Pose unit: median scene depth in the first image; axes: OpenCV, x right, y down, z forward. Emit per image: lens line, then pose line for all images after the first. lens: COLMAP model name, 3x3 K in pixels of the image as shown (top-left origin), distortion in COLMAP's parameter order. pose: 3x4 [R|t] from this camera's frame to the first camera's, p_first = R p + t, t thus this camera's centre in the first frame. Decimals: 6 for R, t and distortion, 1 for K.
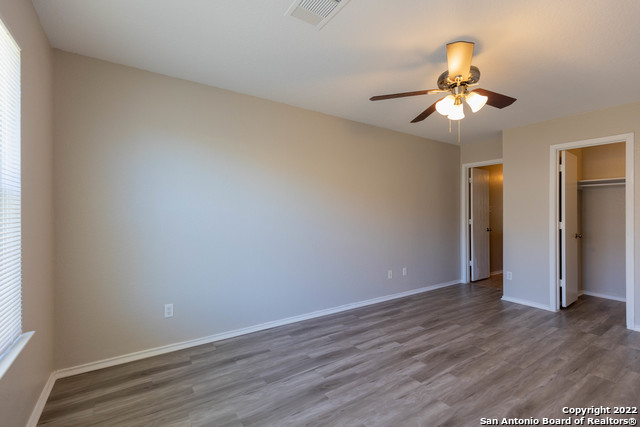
lens RADIAL K [[291.2, 0, 317.9], [0, 291.2, 213.9], [0, 0, 1]] dist [0.010217, -0.002152]
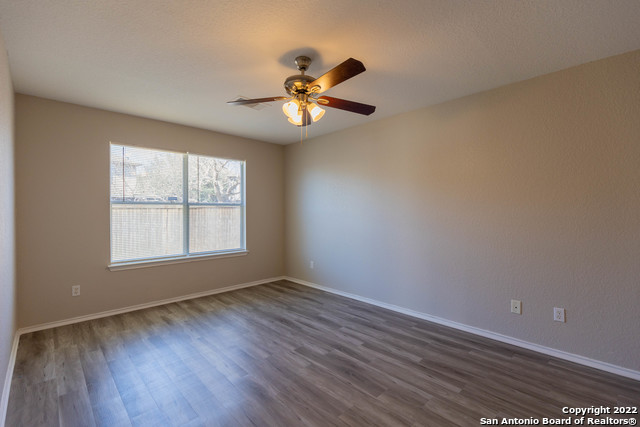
lens RADIAL K [[291.2, 0, 324.3], [0, 291.2, 211.9], [0, 0, 1]] dist [0.010217, -0.002152]
pose [[0.168130, -0.002366, -0.985762, 1.224645], [0.001340, 0.999997, -0.002172, -0.000528], [0.985764, -0.000955, 0.168133, 0.711732]]
